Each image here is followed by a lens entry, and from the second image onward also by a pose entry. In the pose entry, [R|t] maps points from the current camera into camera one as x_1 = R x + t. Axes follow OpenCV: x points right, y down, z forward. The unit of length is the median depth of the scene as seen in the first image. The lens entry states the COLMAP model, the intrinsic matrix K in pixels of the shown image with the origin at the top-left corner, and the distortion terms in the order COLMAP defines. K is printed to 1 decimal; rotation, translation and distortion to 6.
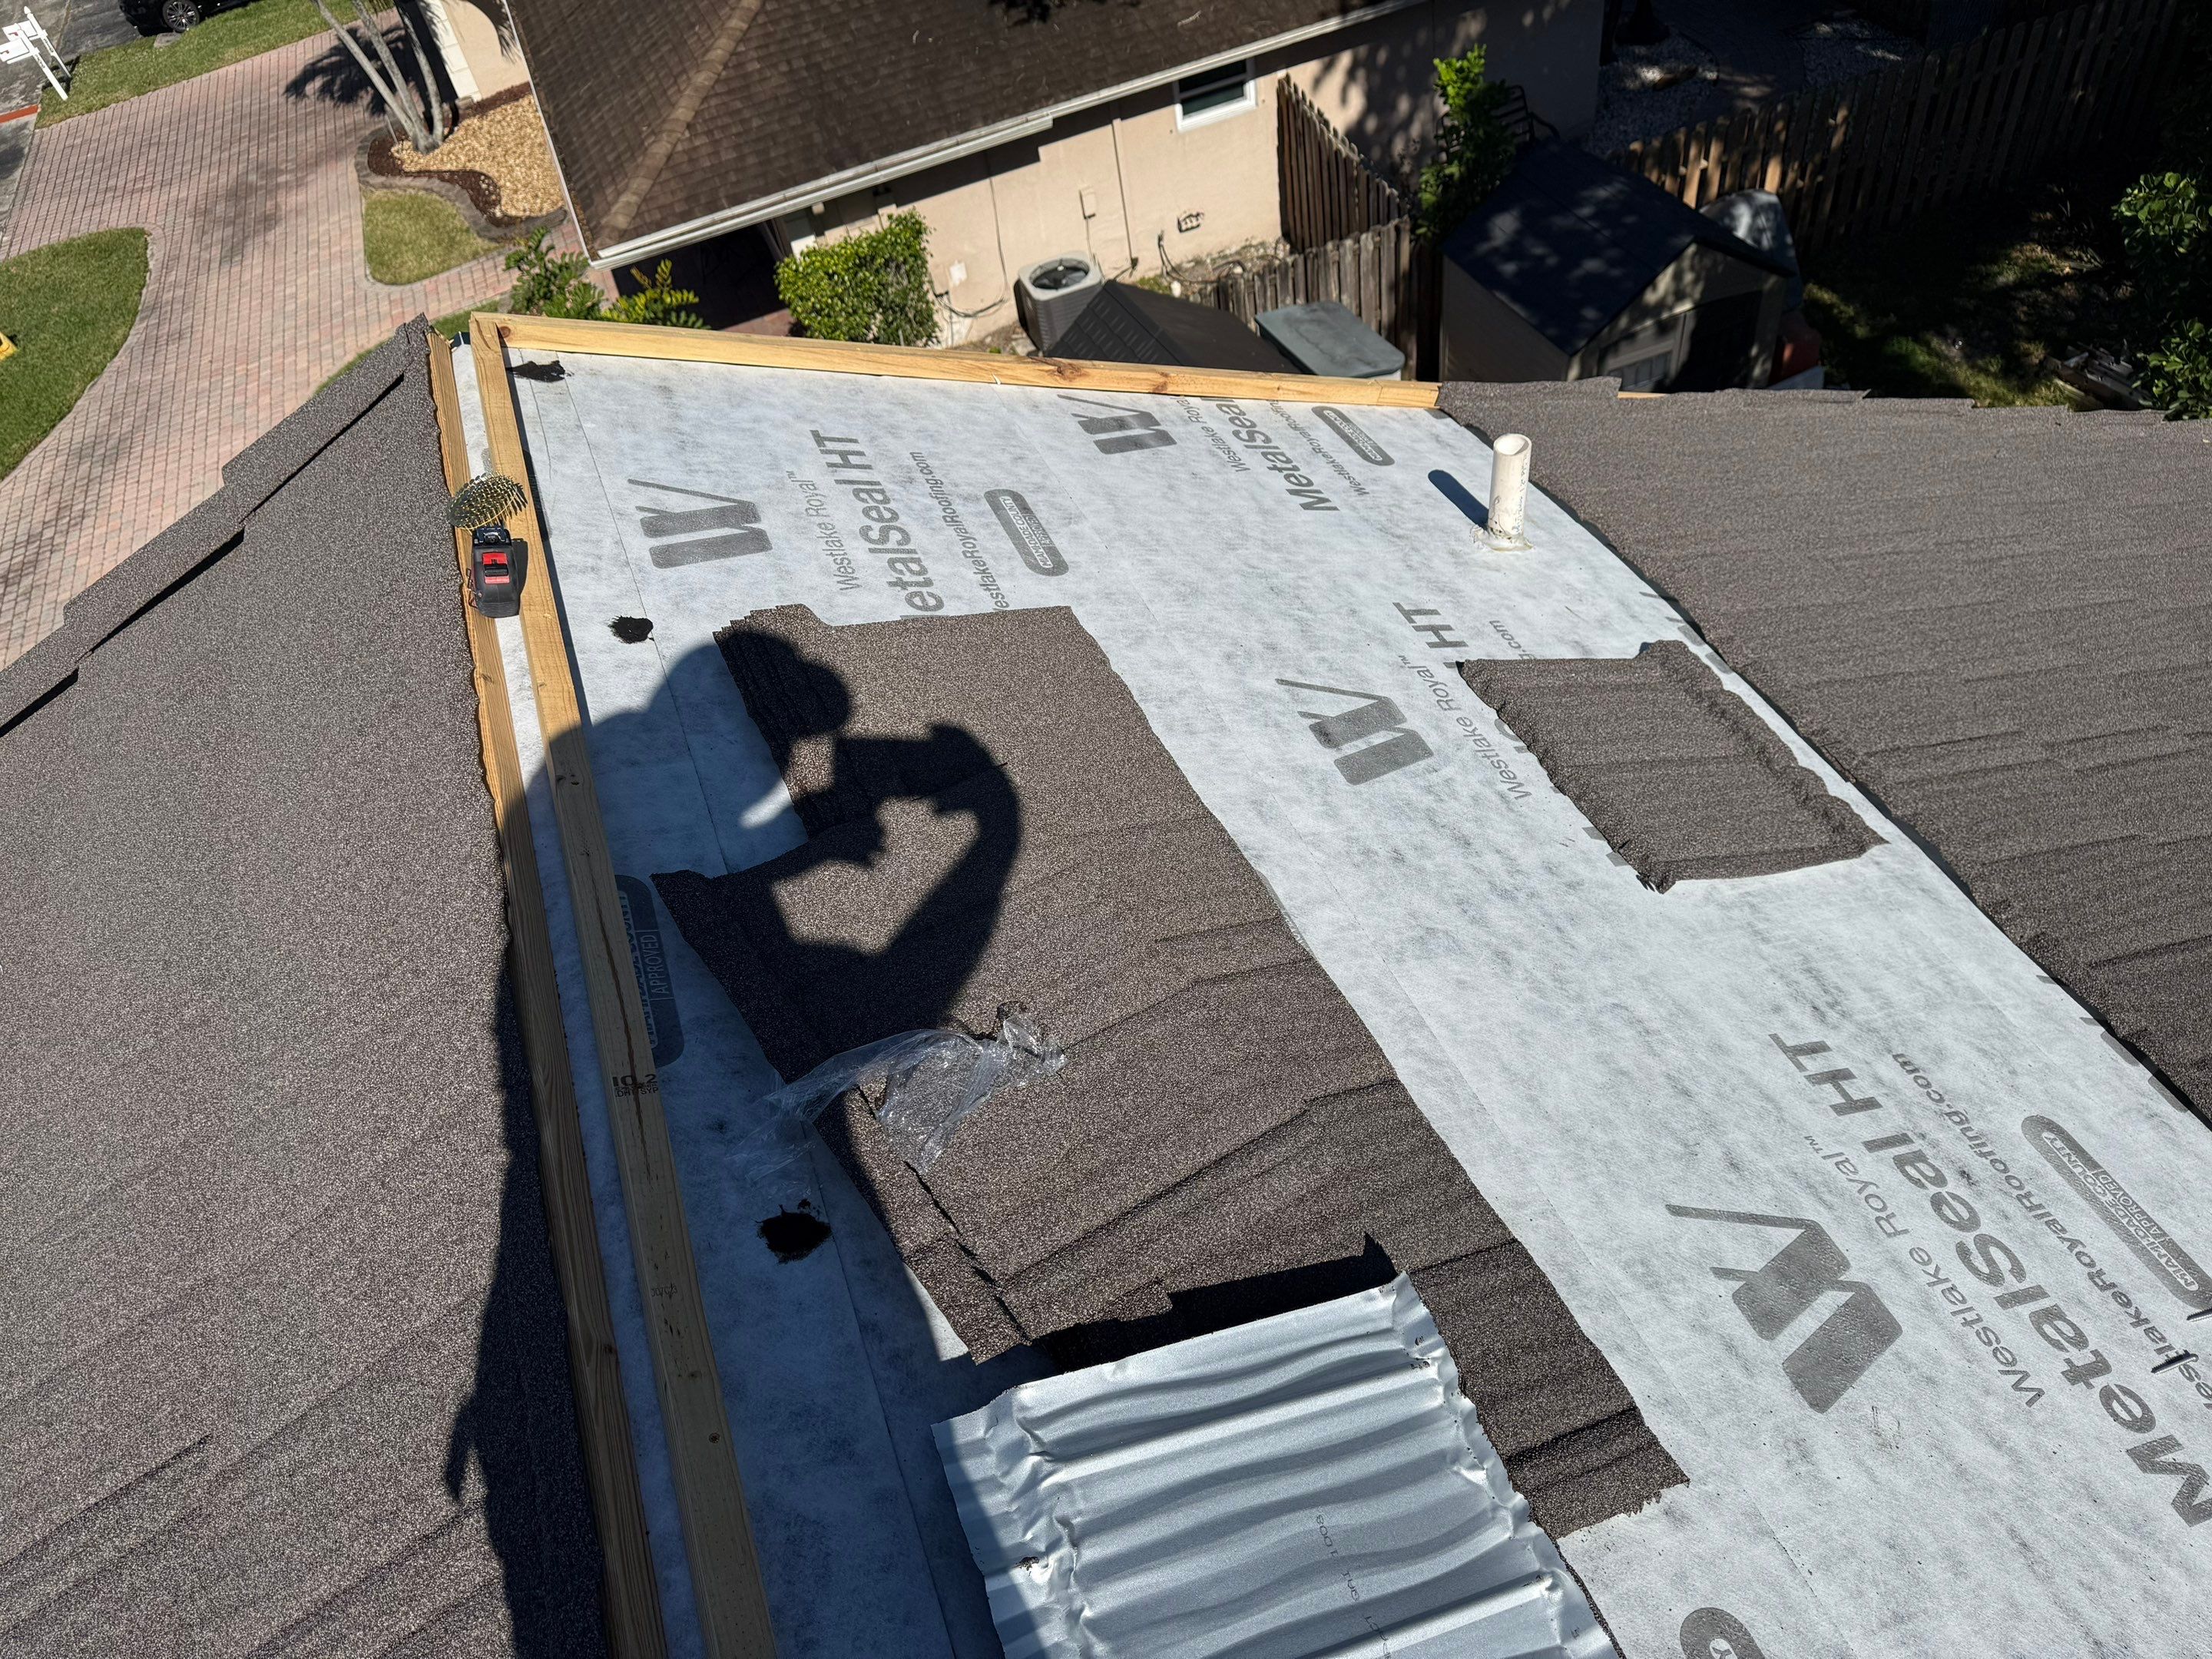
lens RADIAL K [[1554.7, 0, 1090.8], [0, 1554.7, 807.9], [0, 0, 1]] dist [0.001288, -0.002945]
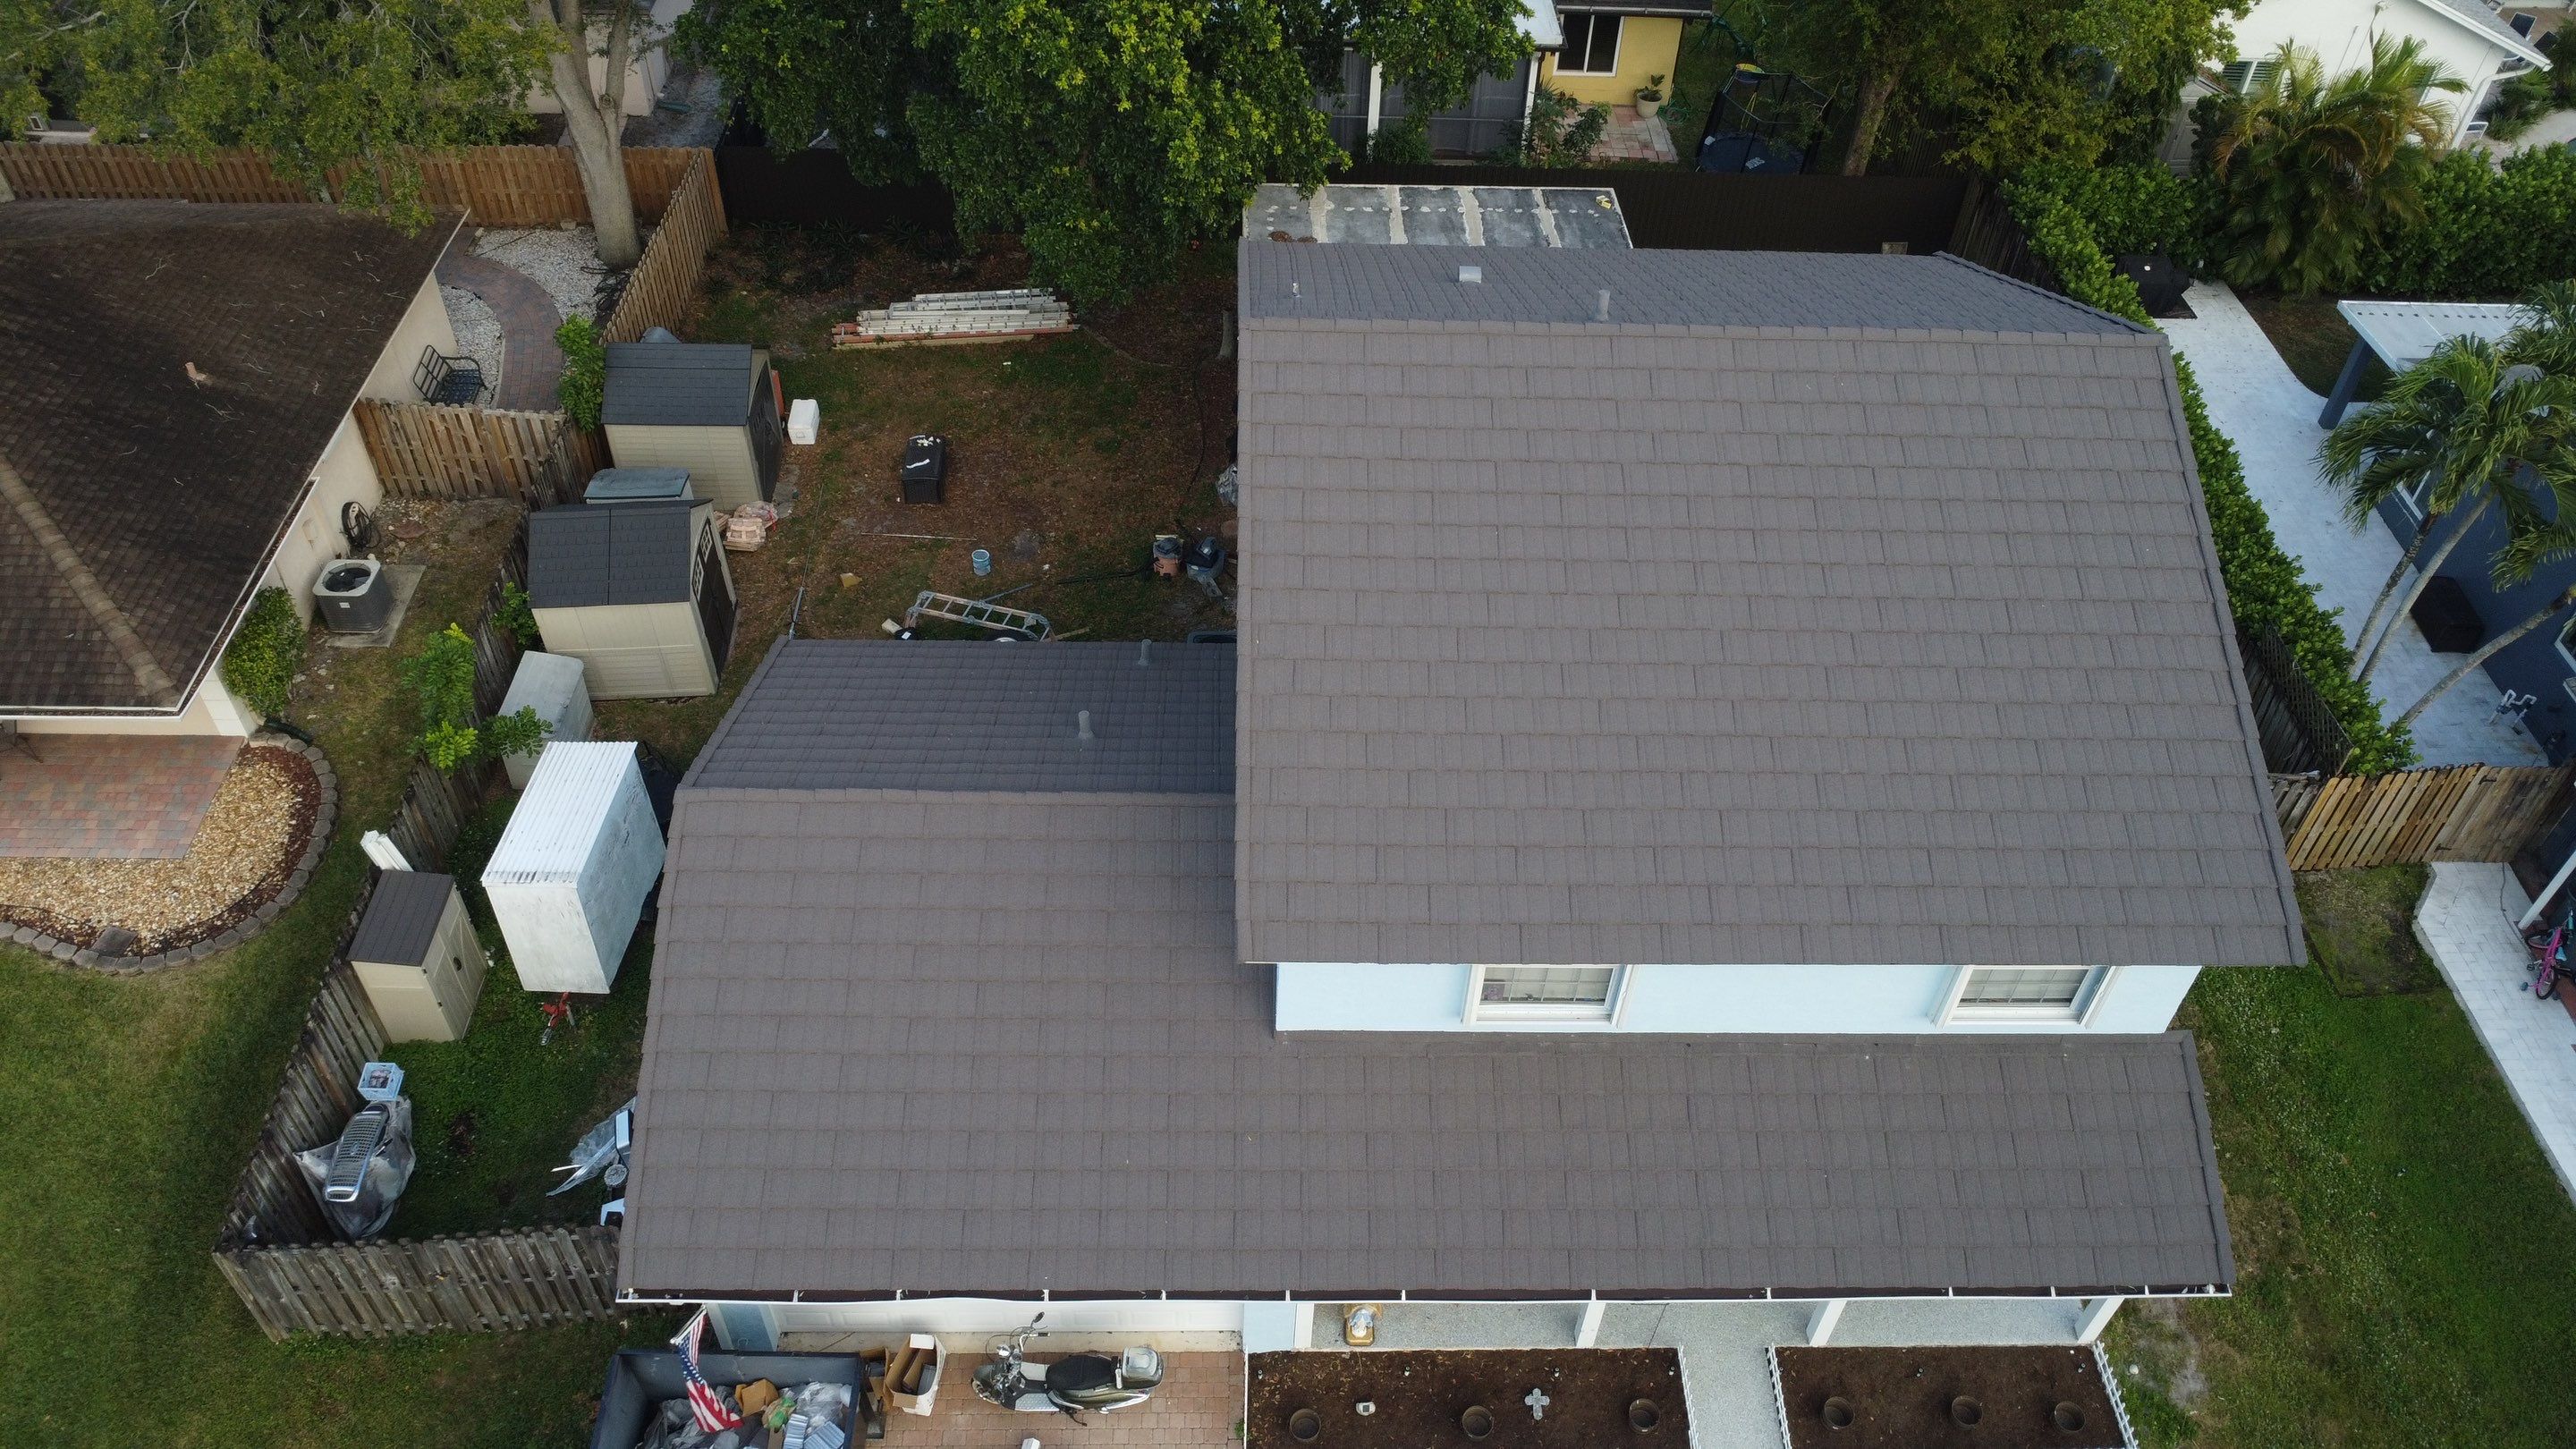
lens RADIAL K [[1865.1, 0, 1286.2], [0, 1865.1, 725.7], [0, 0, 1]] dist [-0.031364, -0.004224]
pose [[0.331213, -0.535623, 0.776792, -0.805543], [0.637409, 0.734023, 0.234351, -0.082328], [-0.695707, 0.417515, 0.584529, -0.338365]]
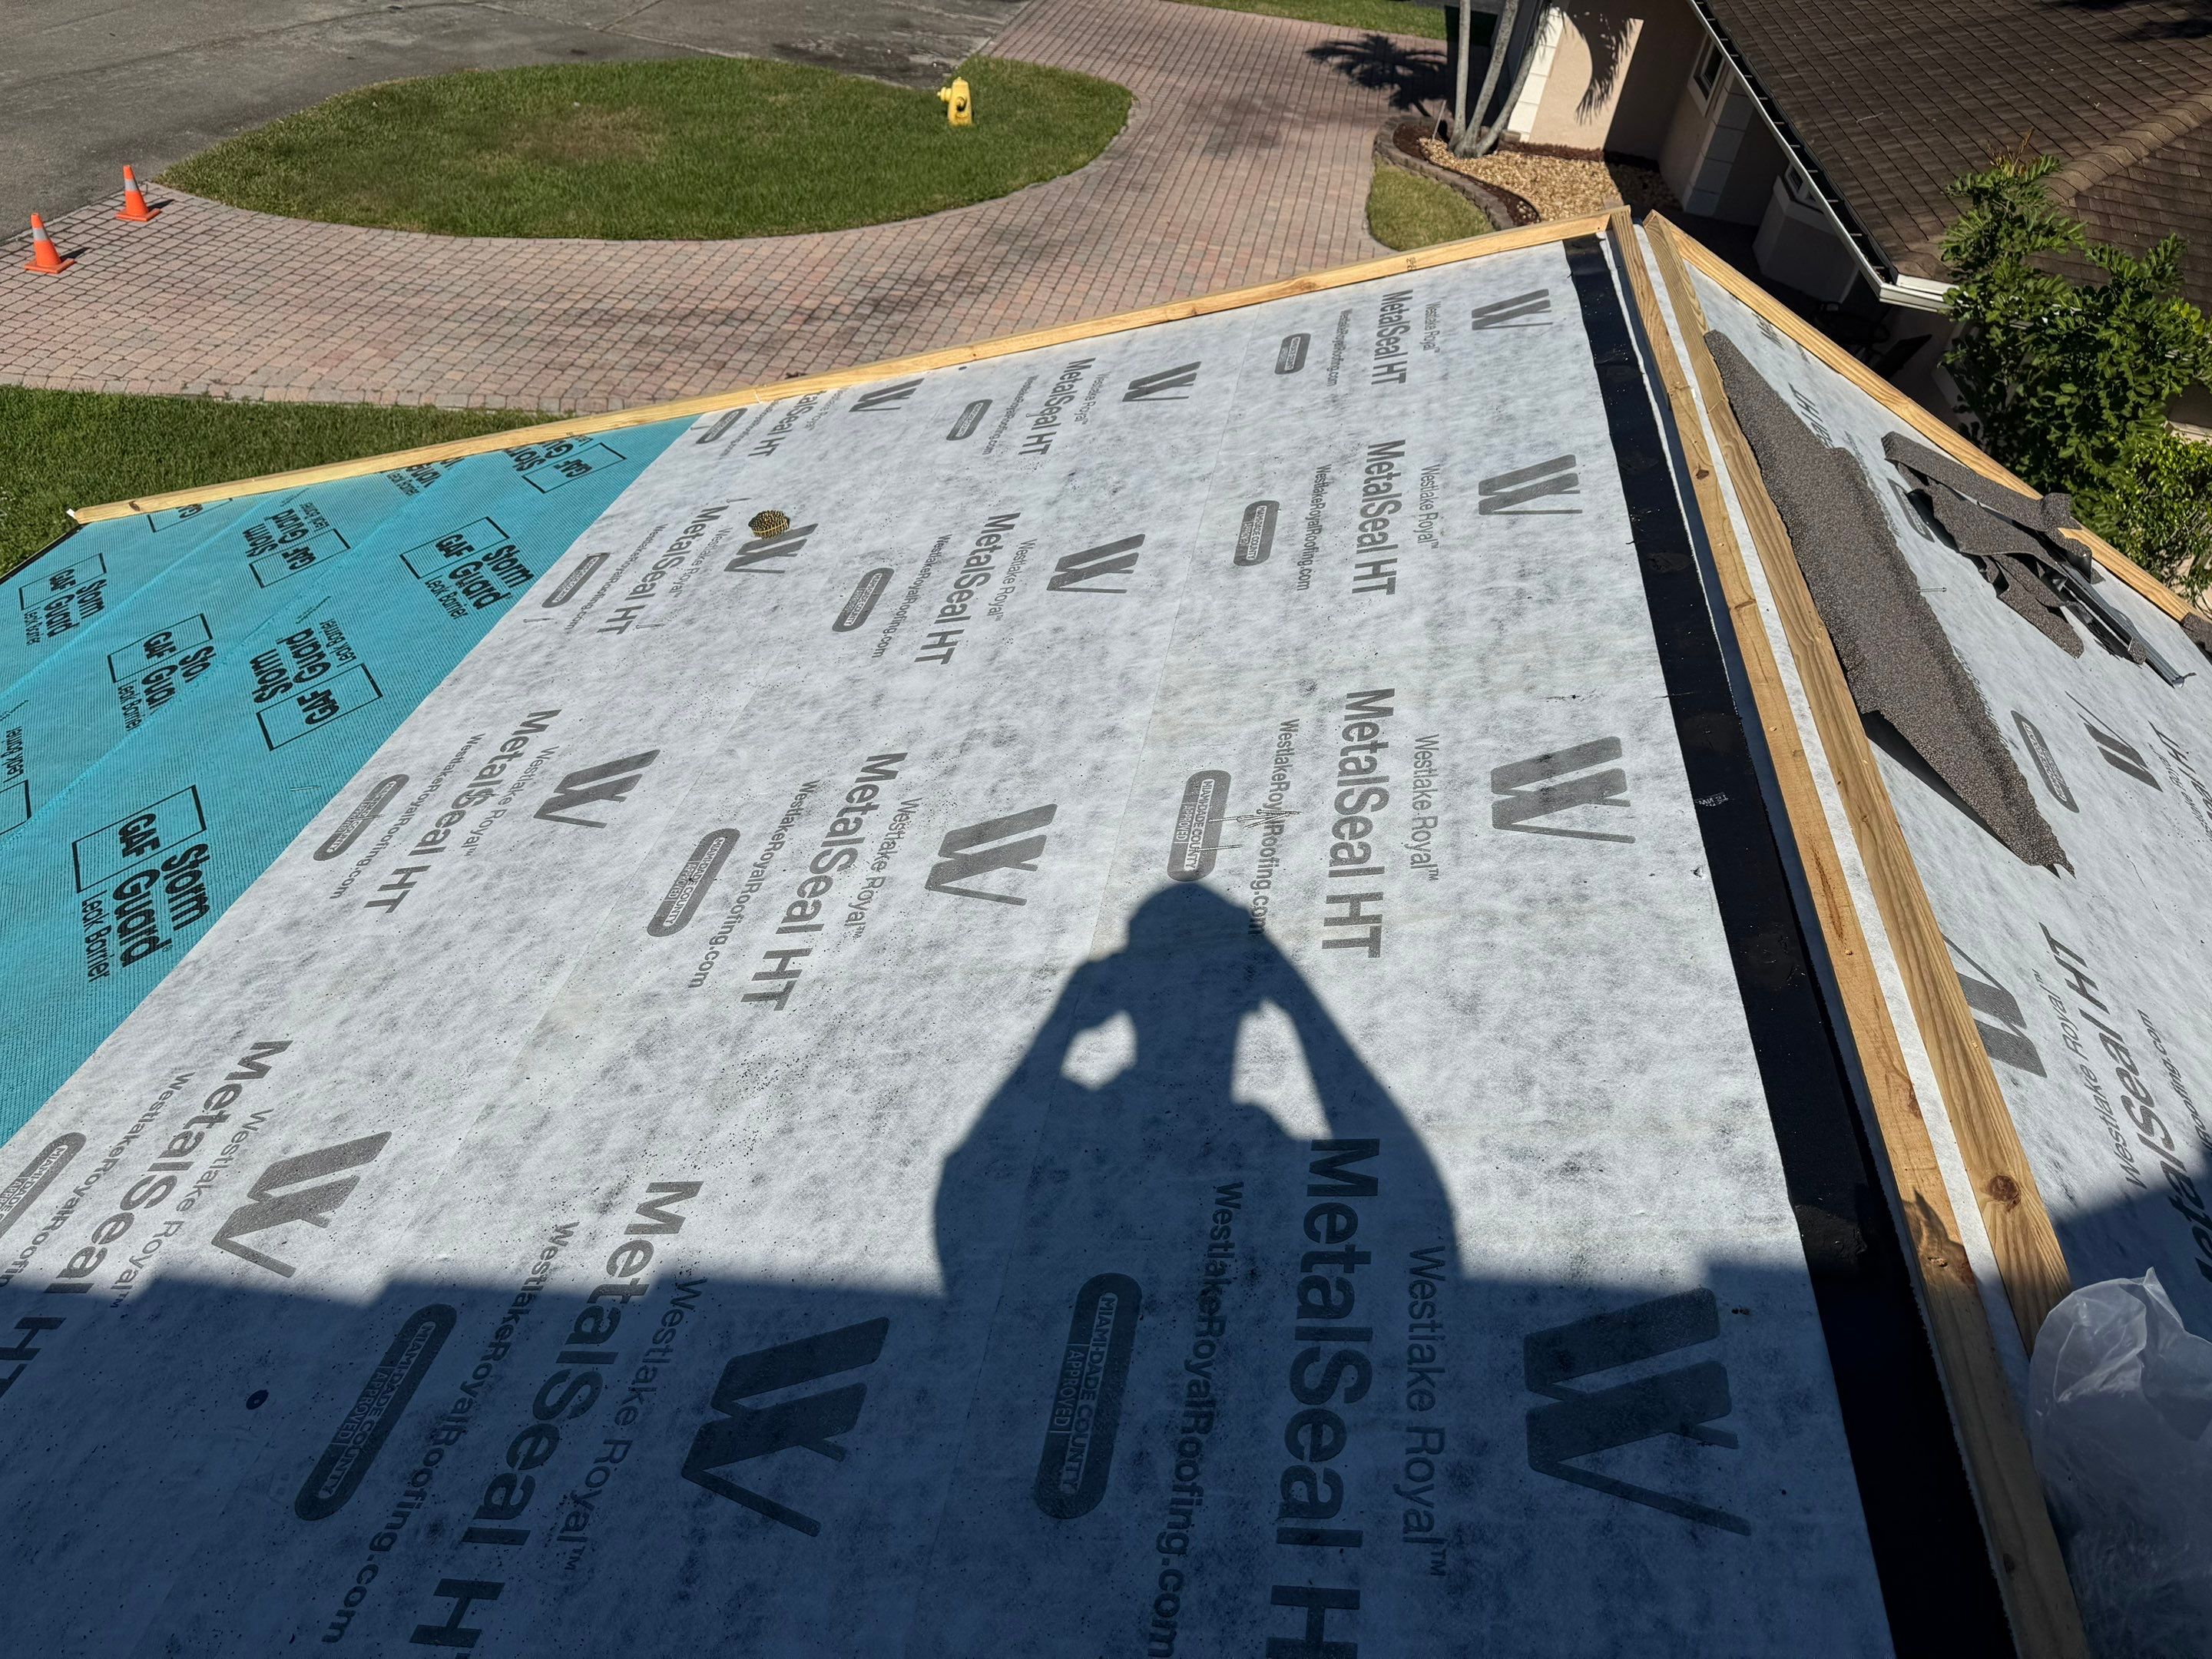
lens RADIAL K [[1554.7, 0, 1101.9], [0, 1554.7, 833.3], [0, 0, 1]] dist [0.001288, -0.002945]
pose [[0.822000, 0.525982, -0.218311, -0.221874], [-0.550614, 0.831916, -0.068856, 0.061481], [0.145399, 0.176804, 0.973447, 0.217207]]
